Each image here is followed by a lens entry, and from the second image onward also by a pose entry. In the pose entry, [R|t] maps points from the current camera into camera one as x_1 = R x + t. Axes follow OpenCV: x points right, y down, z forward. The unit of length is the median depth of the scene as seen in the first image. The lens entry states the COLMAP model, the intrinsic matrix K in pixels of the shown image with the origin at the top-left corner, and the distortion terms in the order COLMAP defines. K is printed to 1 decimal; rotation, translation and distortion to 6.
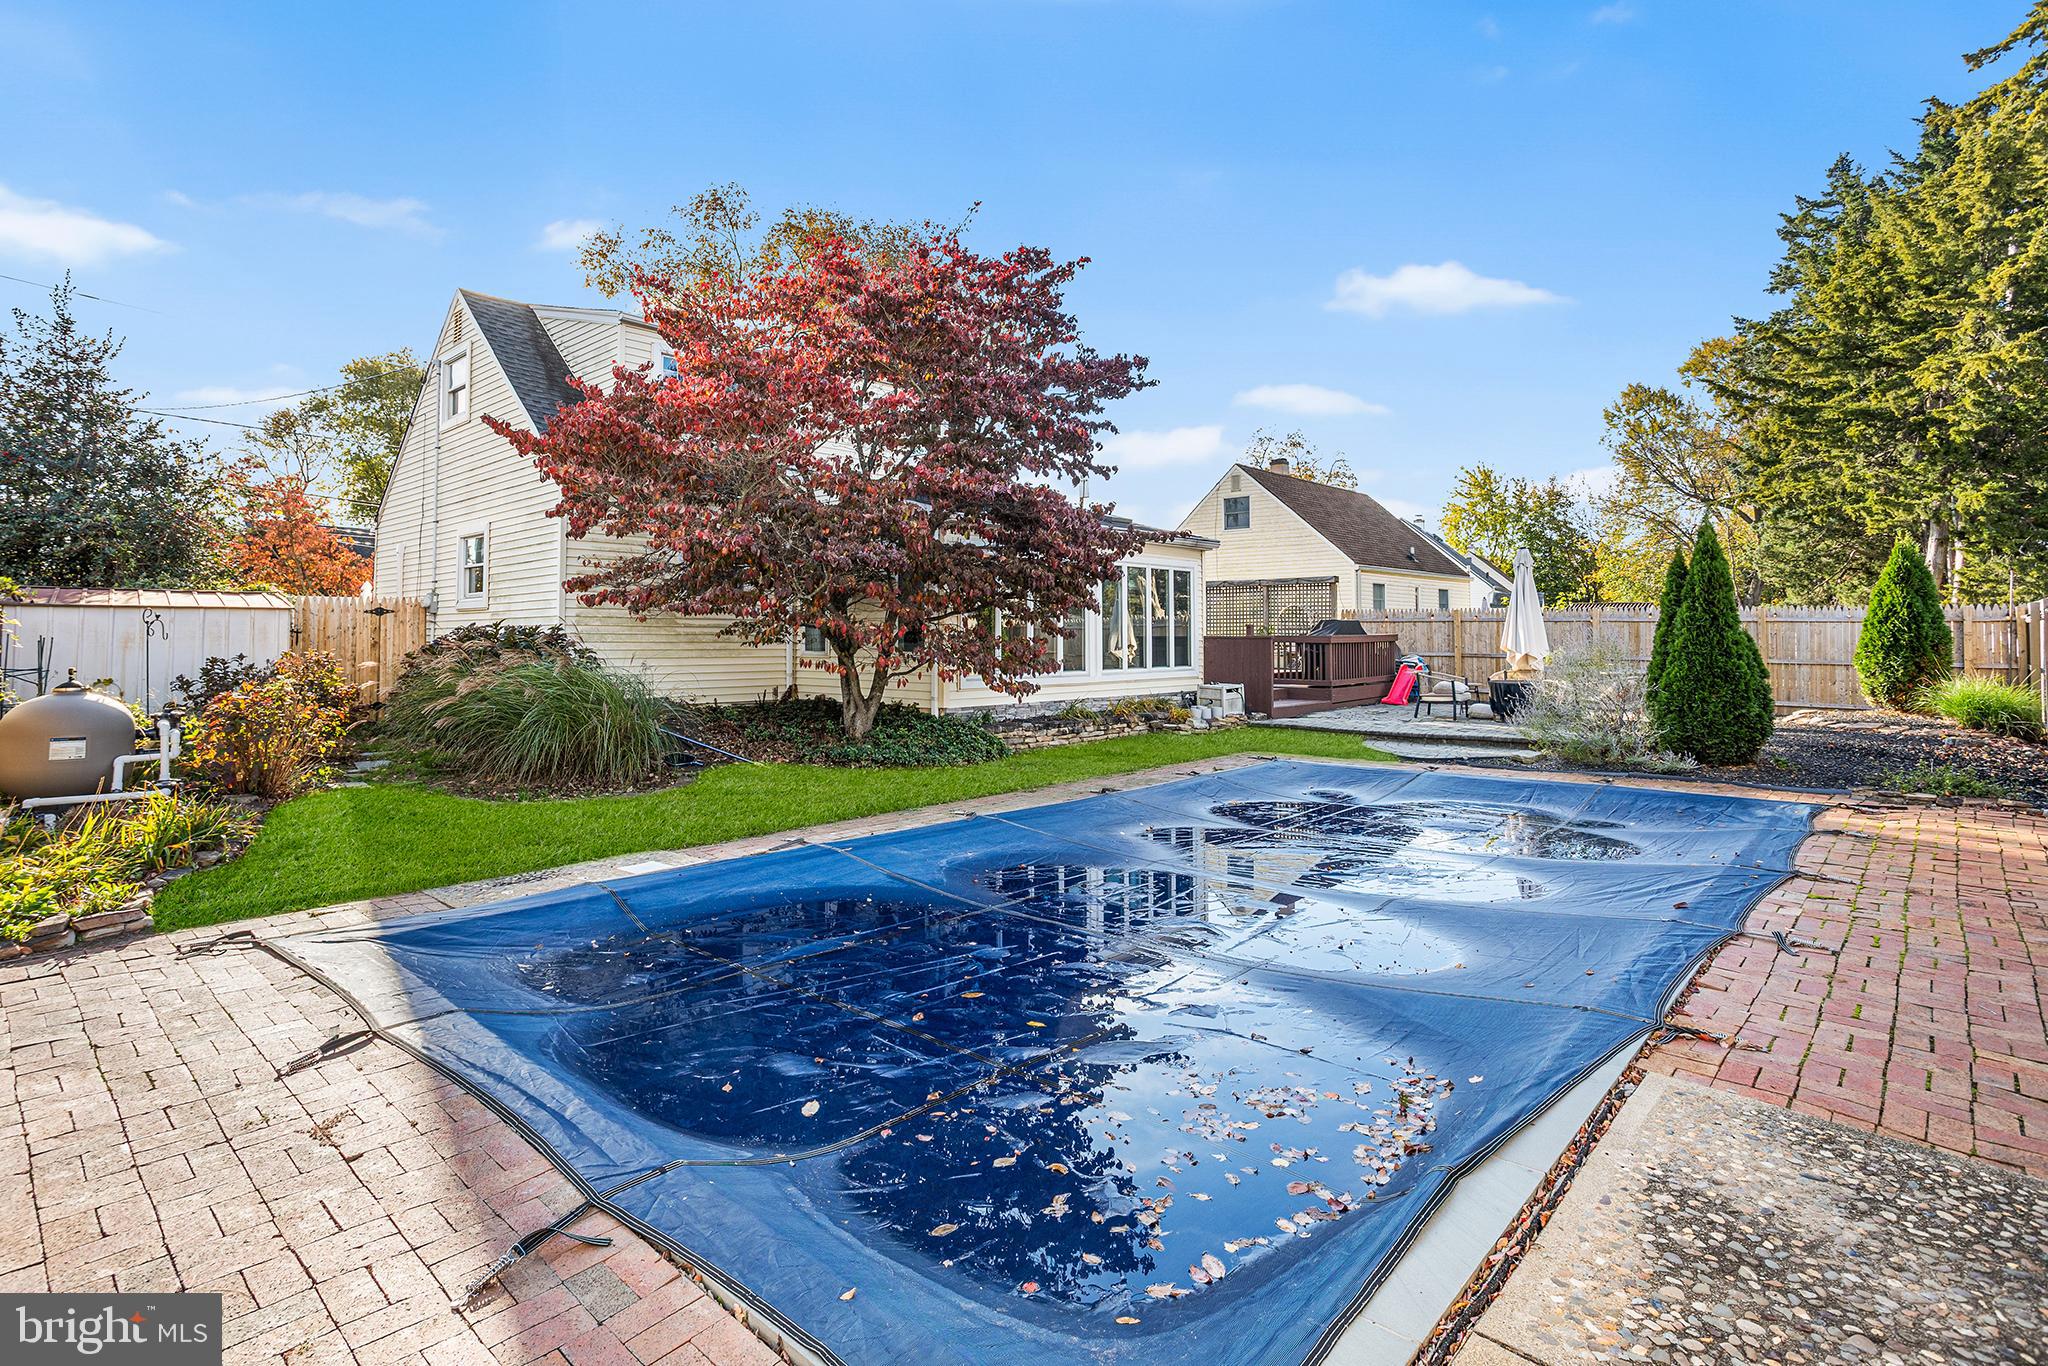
lens RADIAL K [[1011.9, 0, 1016.9], [0, 1011.9, 655.7], [0, 0, 1]] dist [-0.064972, 0.041846]
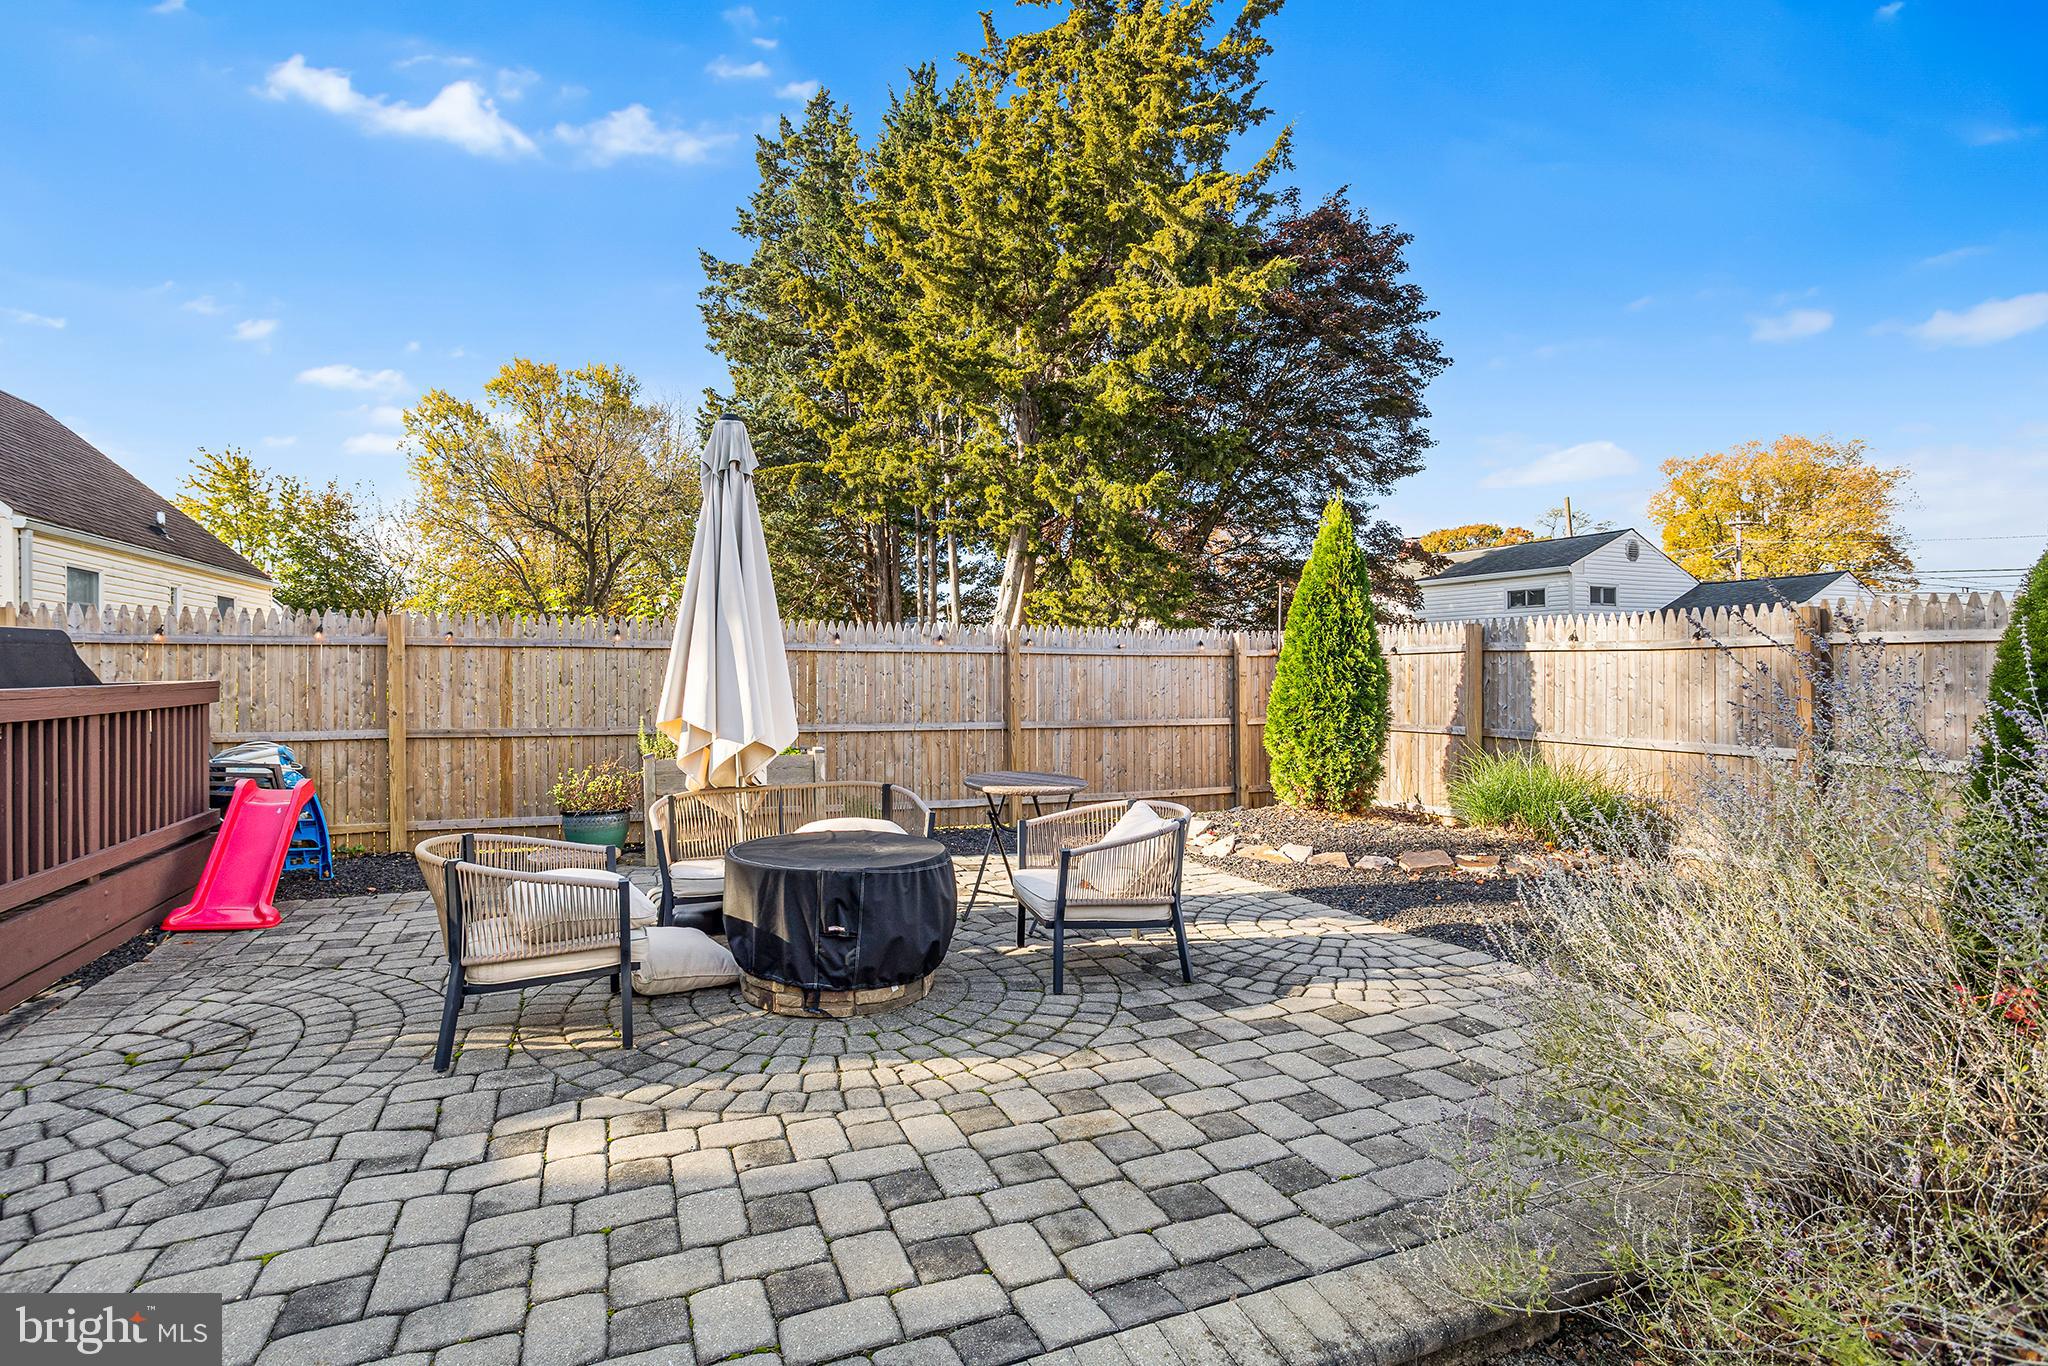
lens RADIAL K [[1011.9, 0, 1016.9], [0, 1011.9, 655.7], [0, 0, 1]] dist [-0.064972, 0.041846]
pose [[0.429602, 0.014770, 0.902898, 0.123786], [0.021712, 0.999408, -0.026679, -0.009346], [-0.902757, 0.031065, 0.429027, 0.380609]]
